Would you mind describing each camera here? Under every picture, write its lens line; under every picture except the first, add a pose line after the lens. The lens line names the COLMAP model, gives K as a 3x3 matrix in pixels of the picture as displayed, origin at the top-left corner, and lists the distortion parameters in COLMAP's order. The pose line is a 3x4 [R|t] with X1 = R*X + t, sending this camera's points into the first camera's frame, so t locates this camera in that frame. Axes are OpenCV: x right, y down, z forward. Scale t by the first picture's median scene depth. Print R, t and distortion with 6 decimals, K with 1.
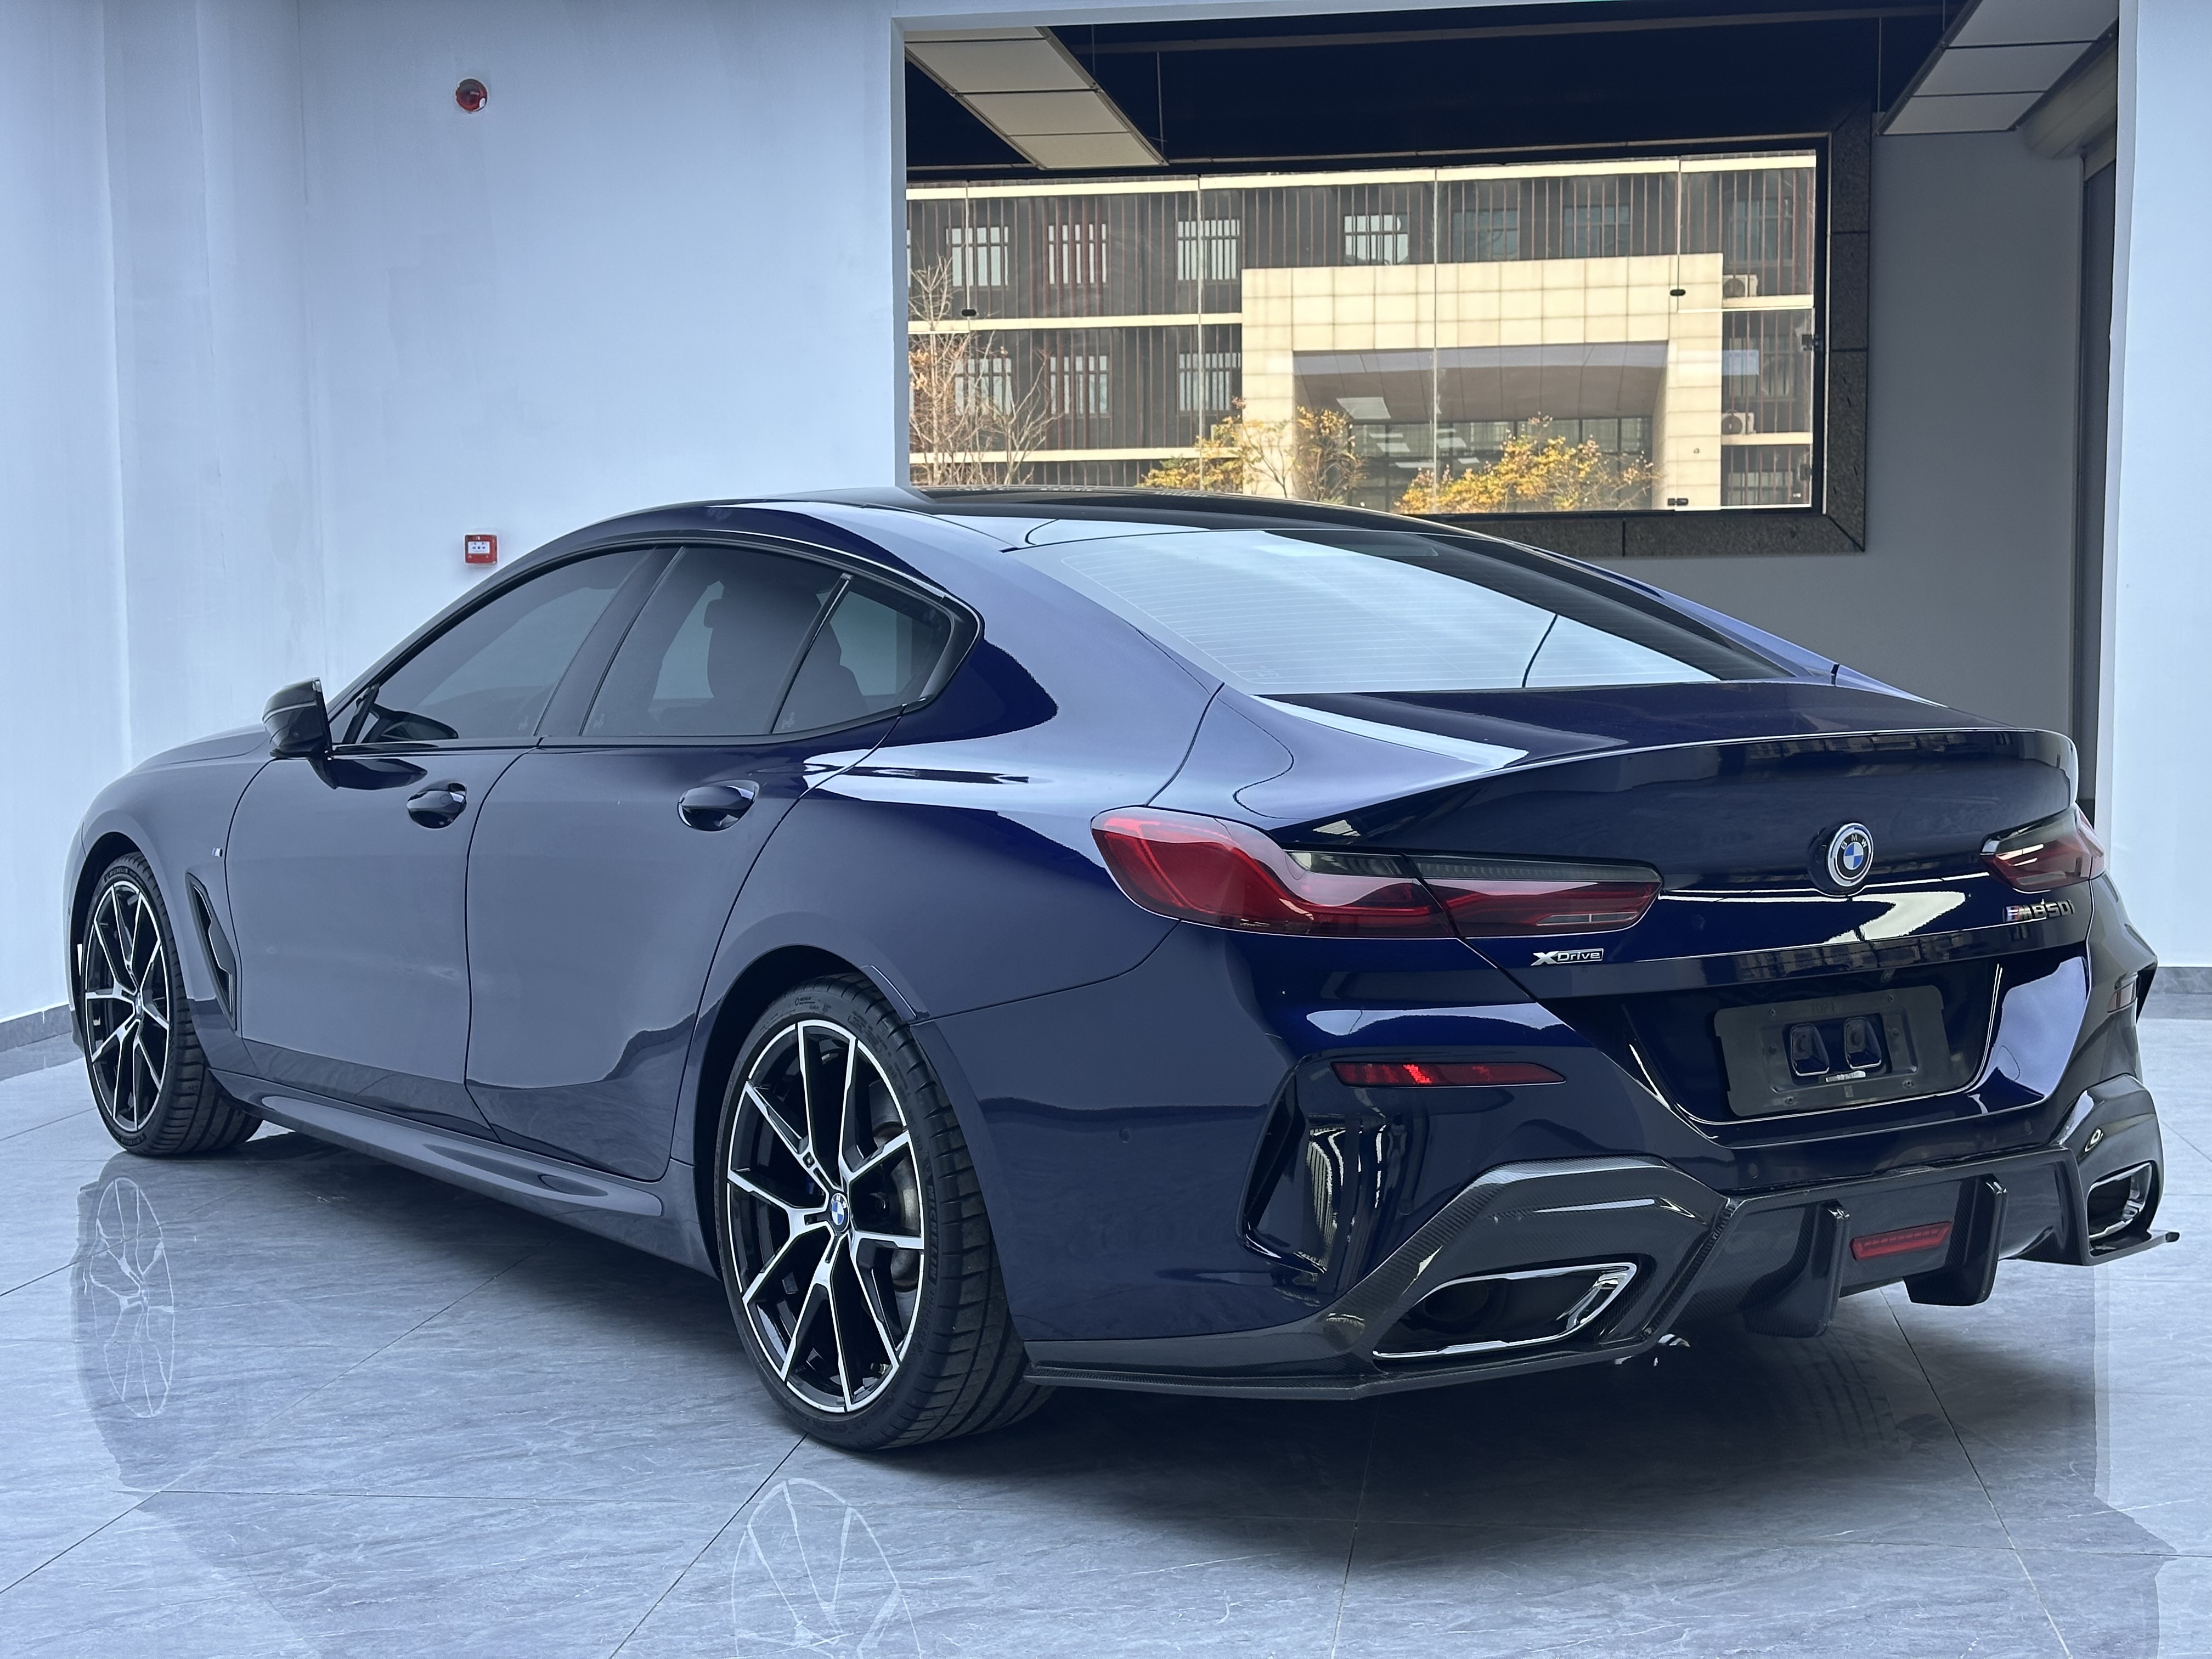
lens RADIAL K [[3057.1, 0, 1106.0], [0, 3057.1, 829.5], [0, 0, 1]] dist [0.122243, -0.079896]
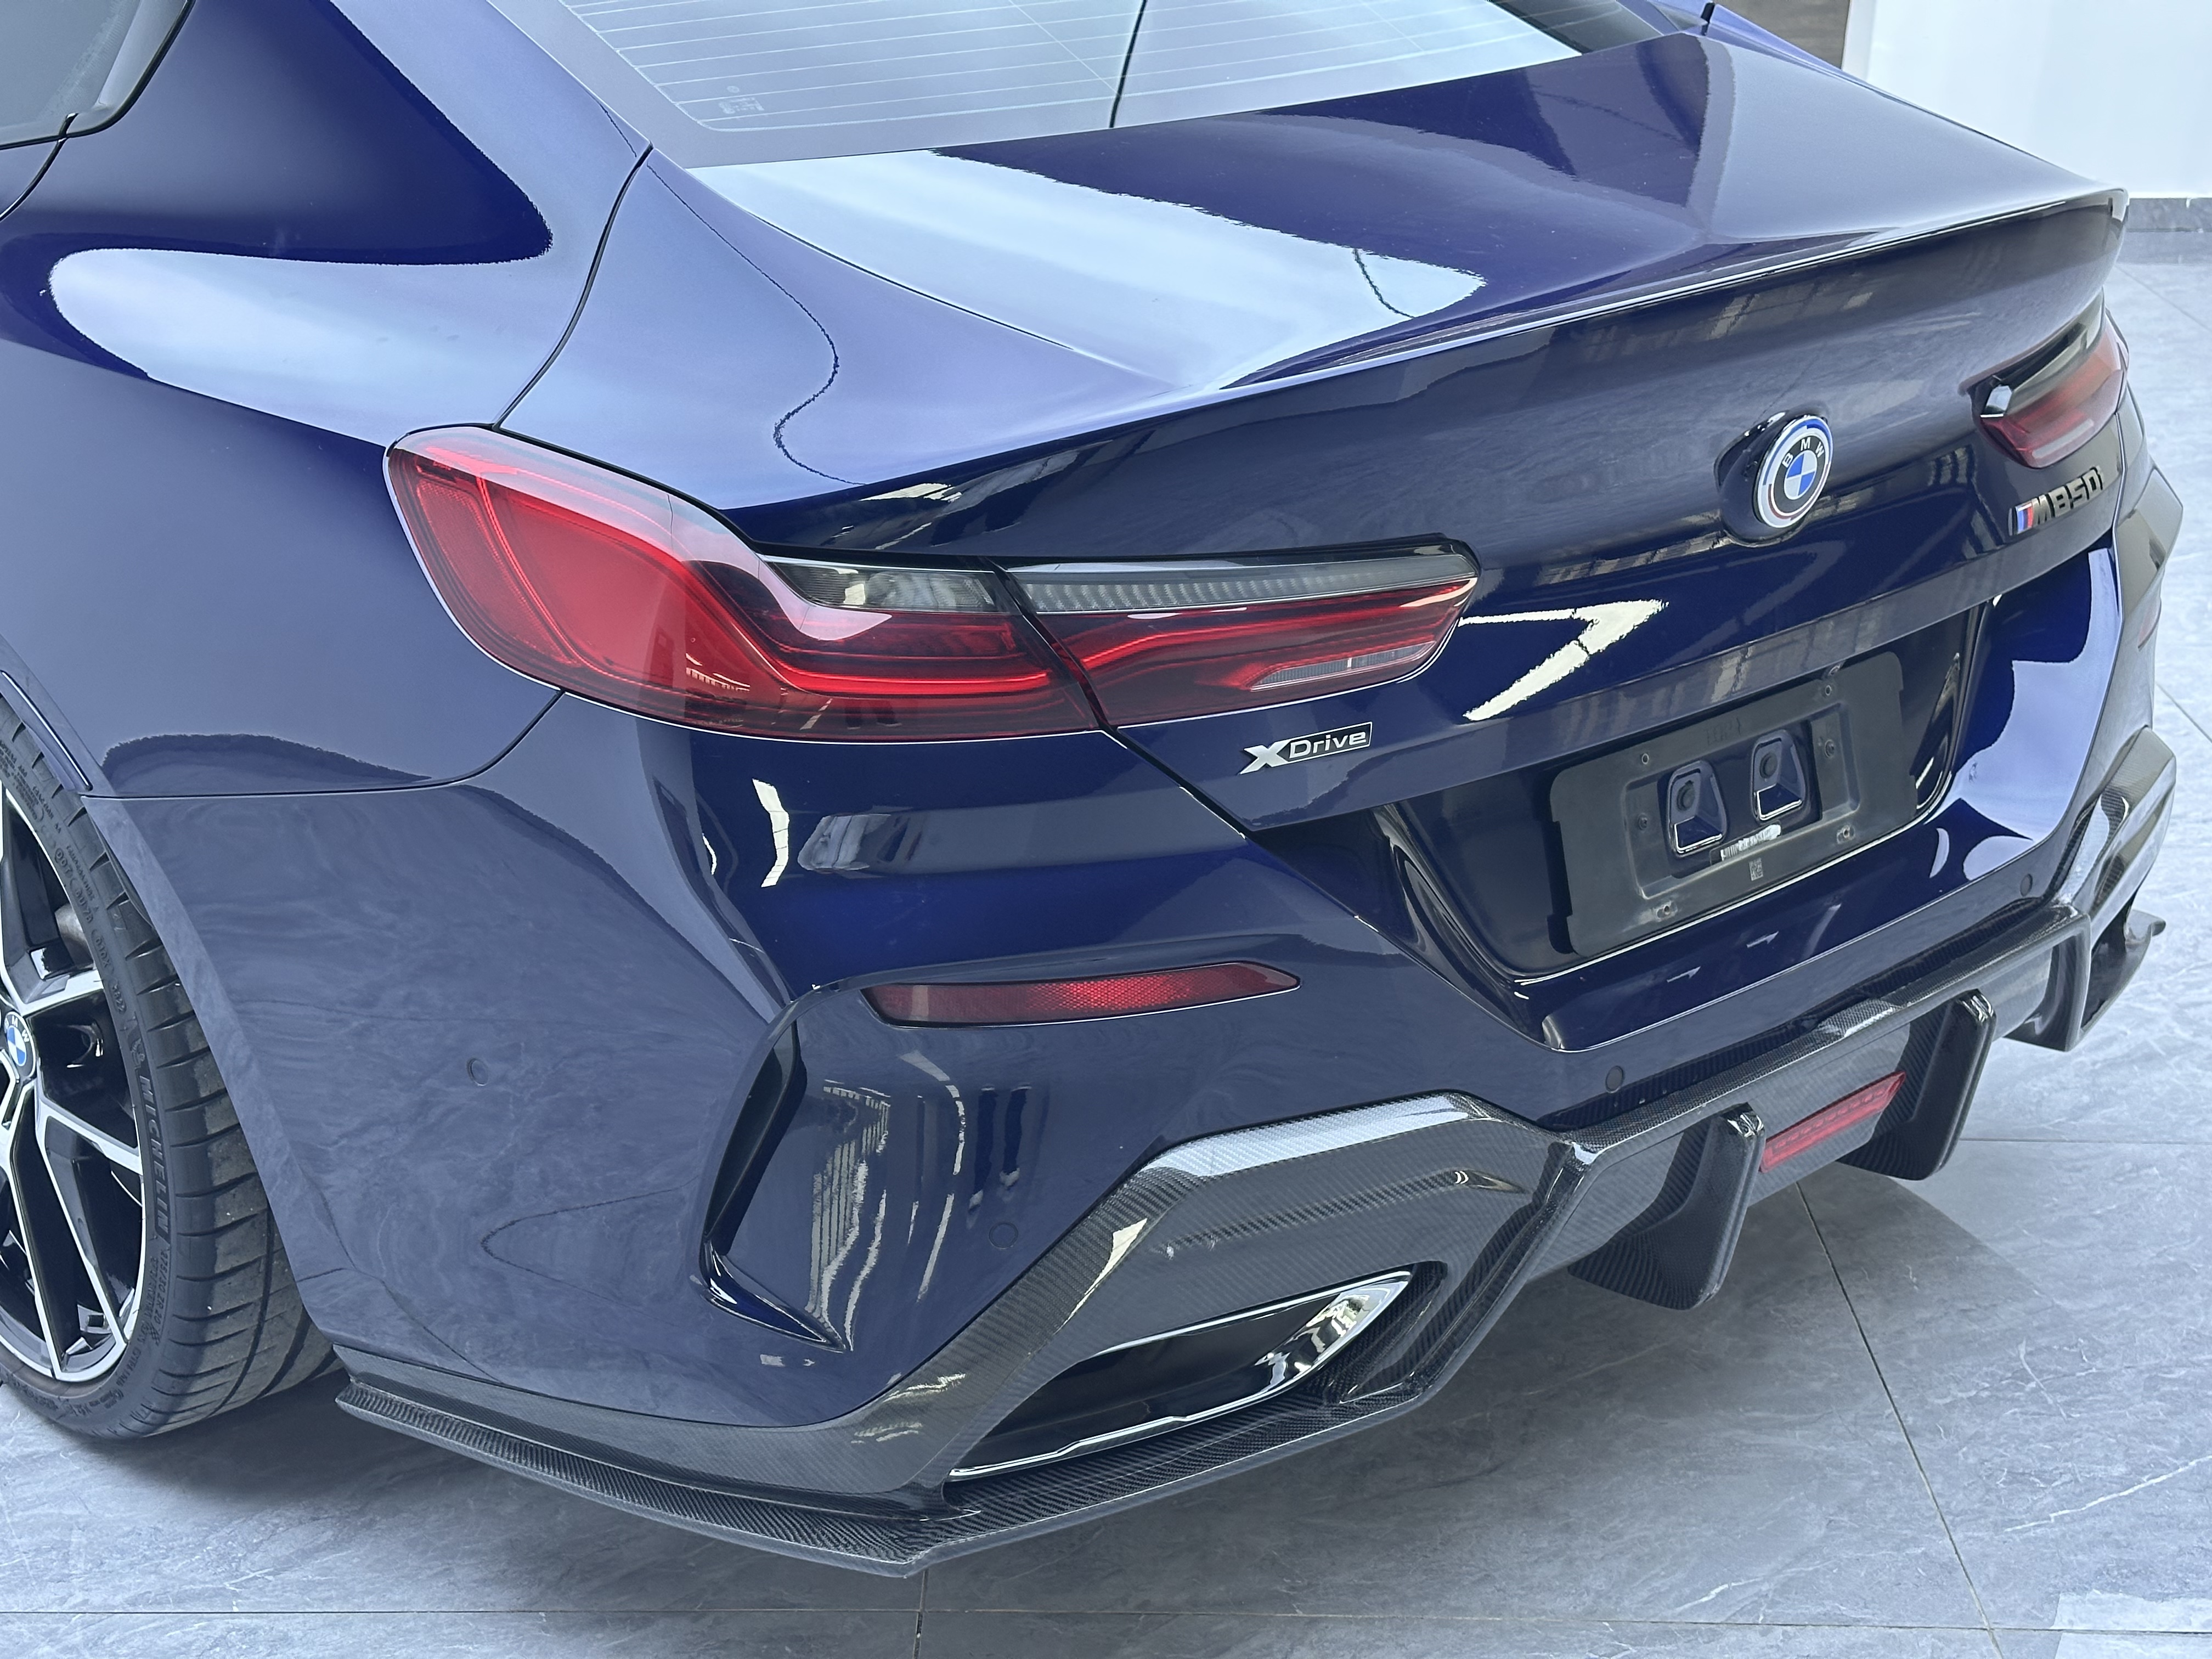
lens RADIAL K [[3057.1, 0, 1106.0], [0, 3057.1, 829.5], [0, 0, 1]] dist [0.122243, -0.079896]
pose [[0.991295, -0.033230, 0.127400, 0.045359], [-0.007335, 0.952186, 0.305431, -0.099118], [-0.131458, -0.303706, 0.943653, 0.470800]]
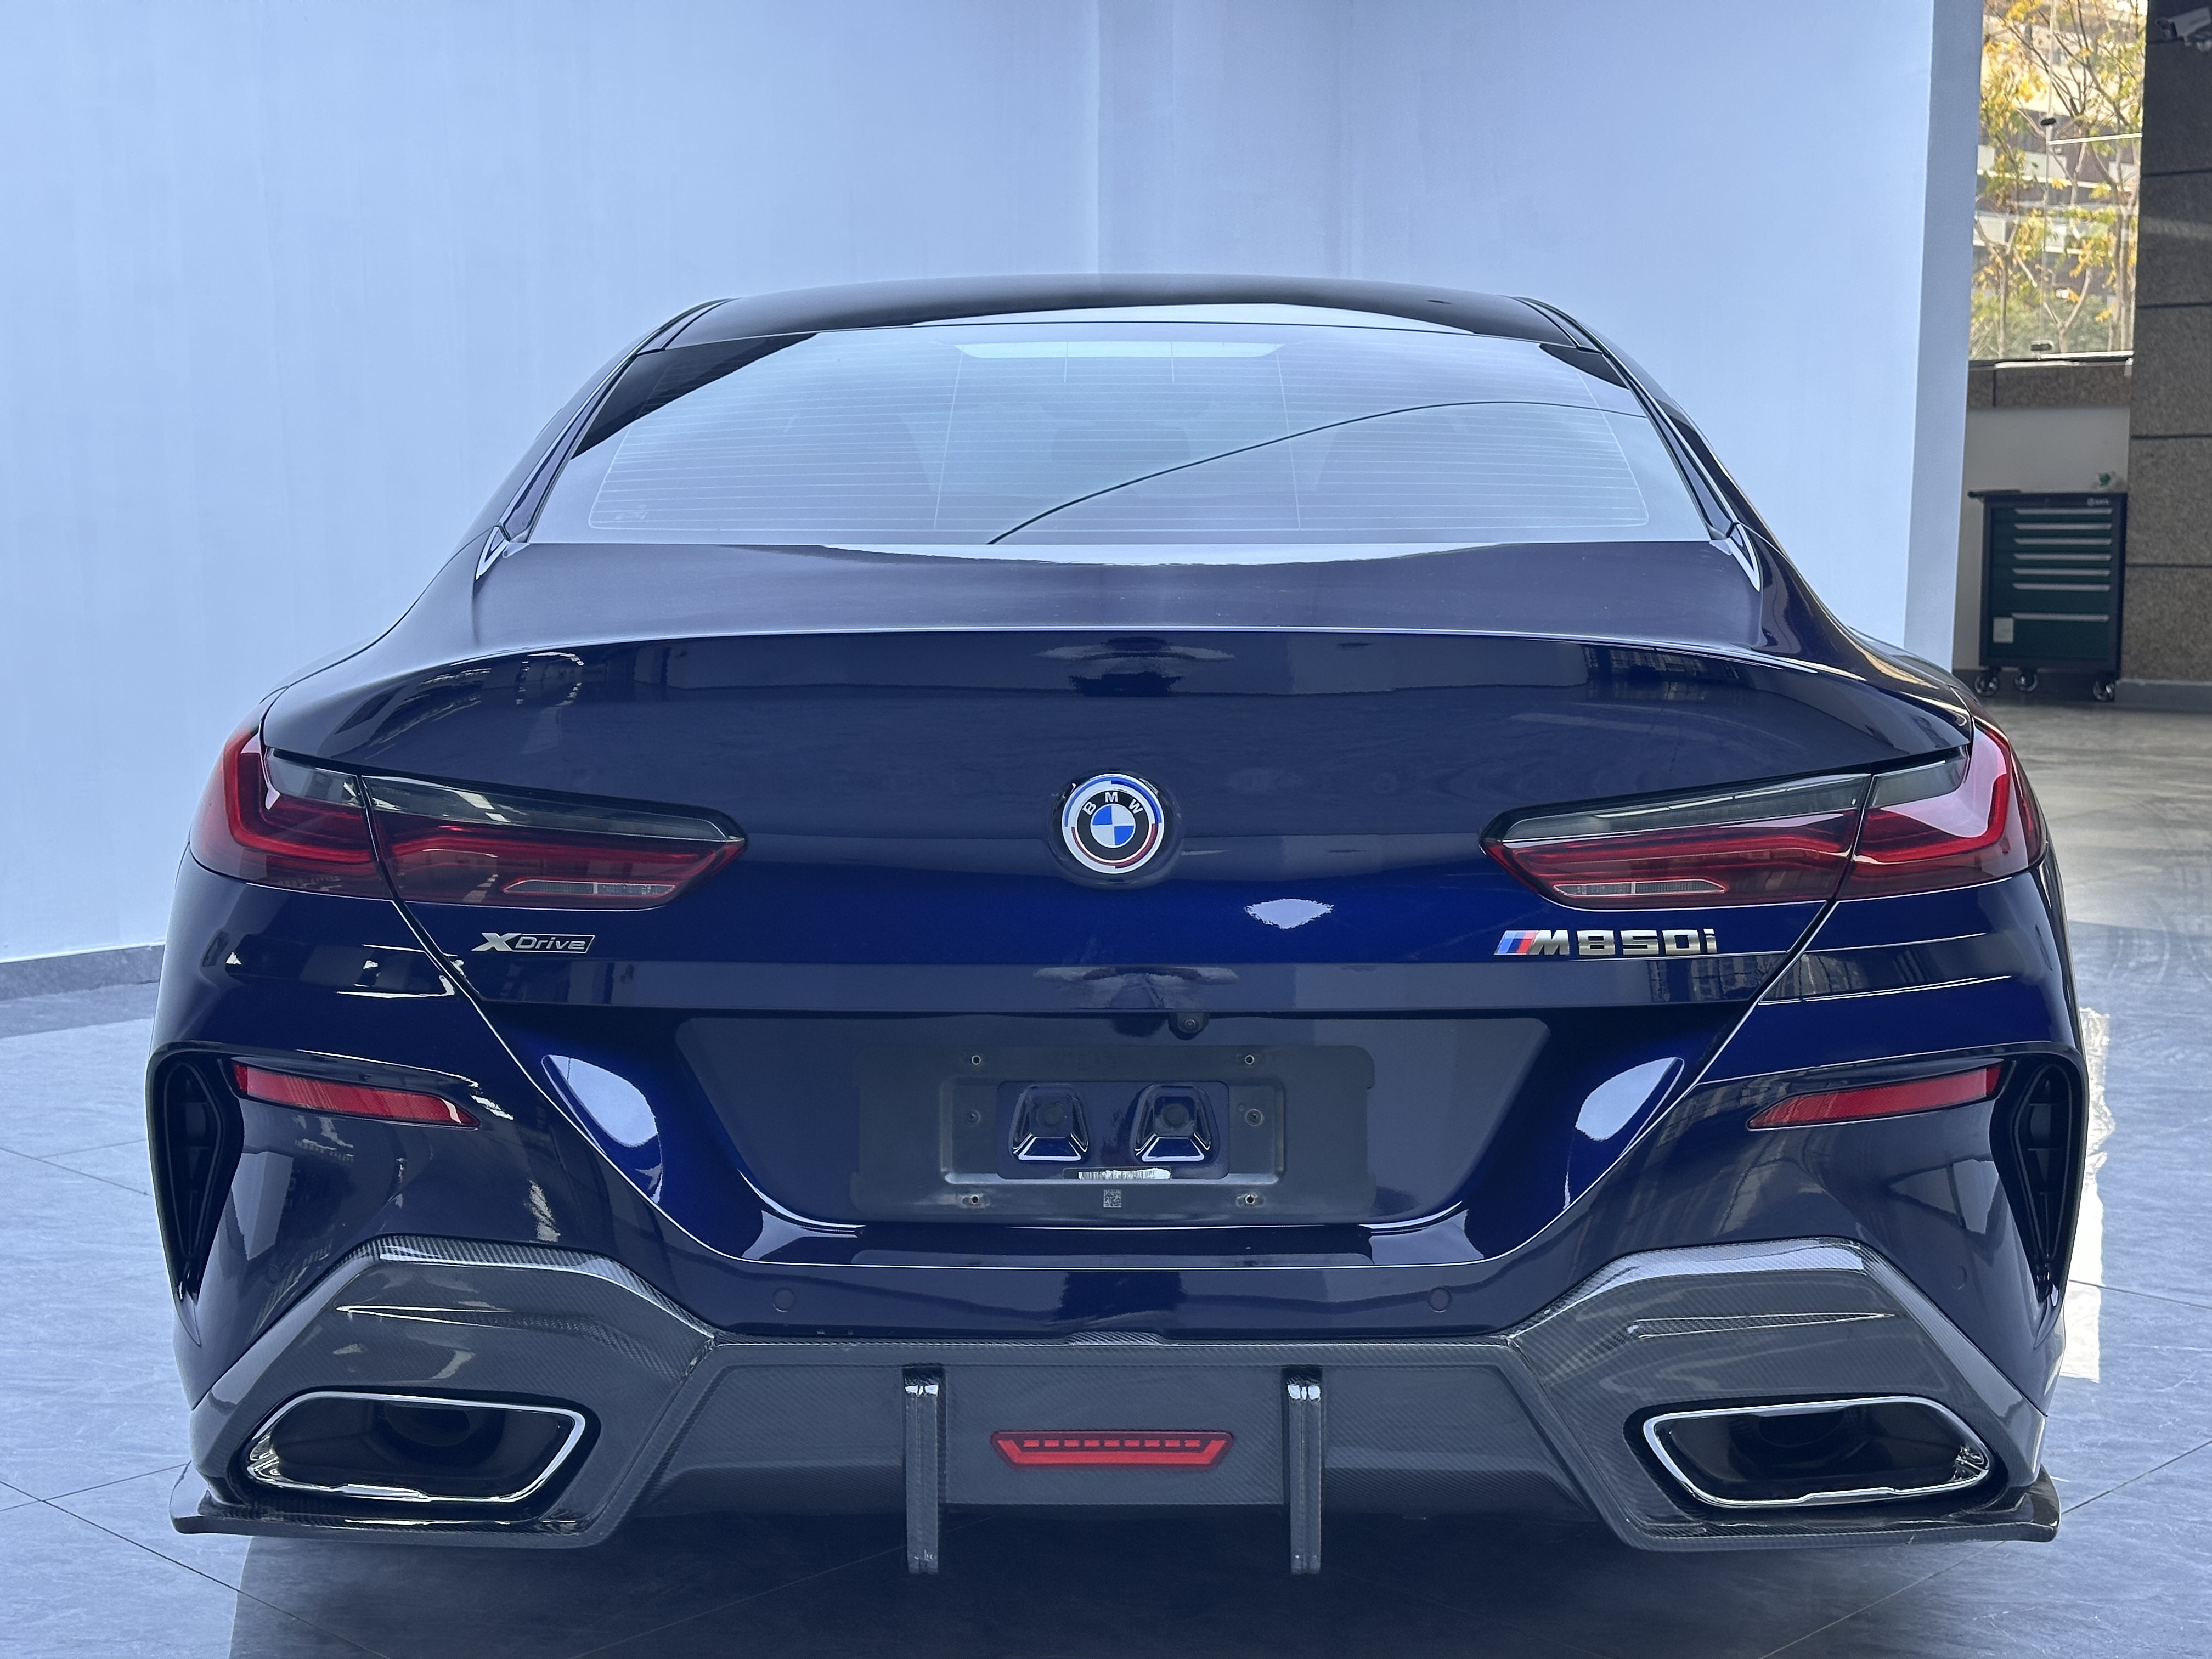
lens RADIAL K [[3057.1, 0, 1106.0], [0, 3057.1, 829.5], [0, 0, 1]] dist [0.122243, -0.079896]
pose [[0.817854, 0.077231, -0.570219, 0.593606], [-0.048530, 0.996679, 0.065385, -0.031121], [0.573376, -0.025803, 0.818886, 0.489590]]
